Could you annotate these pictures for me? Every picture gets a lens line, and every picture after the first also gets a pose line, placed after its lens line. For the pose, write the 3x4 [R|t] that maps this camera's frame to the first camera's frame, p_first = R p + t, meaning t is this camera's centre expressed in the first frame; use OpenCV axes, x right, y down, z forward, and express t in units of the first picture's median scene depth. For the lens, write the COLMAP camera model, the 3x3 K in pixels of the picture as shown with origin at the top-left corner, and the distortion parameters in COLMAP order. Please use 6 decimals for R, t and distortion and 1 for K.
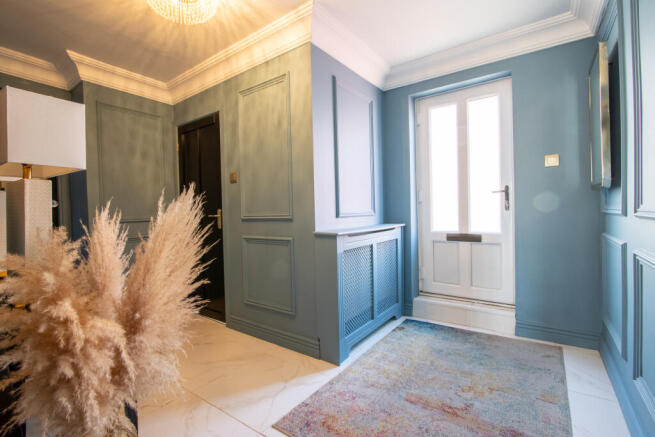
lens RADIAL K [[302.1, 0, 326.7], [0, 302.1, 216.3], [0, 0, 1]] dist [-0.016007, 0.001427]
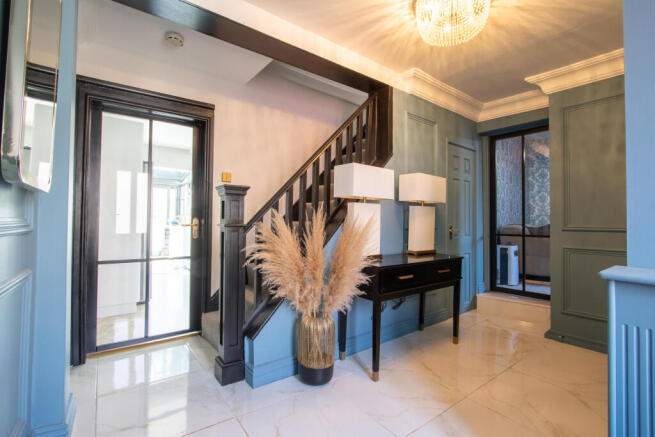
lens RADIAL K [[302.1, 0, 327.4], [0, 302.1, 216.6], [0, 0, 1]] dist [-0.016007, 0.001427]
pose [[-0.286763, 0.003469, -0.957995, 0.448415], [-0.012028, 0.999902, 0.007221, -0.018390], [0.957926, 0.013594, -0.286693, 0.575476]]
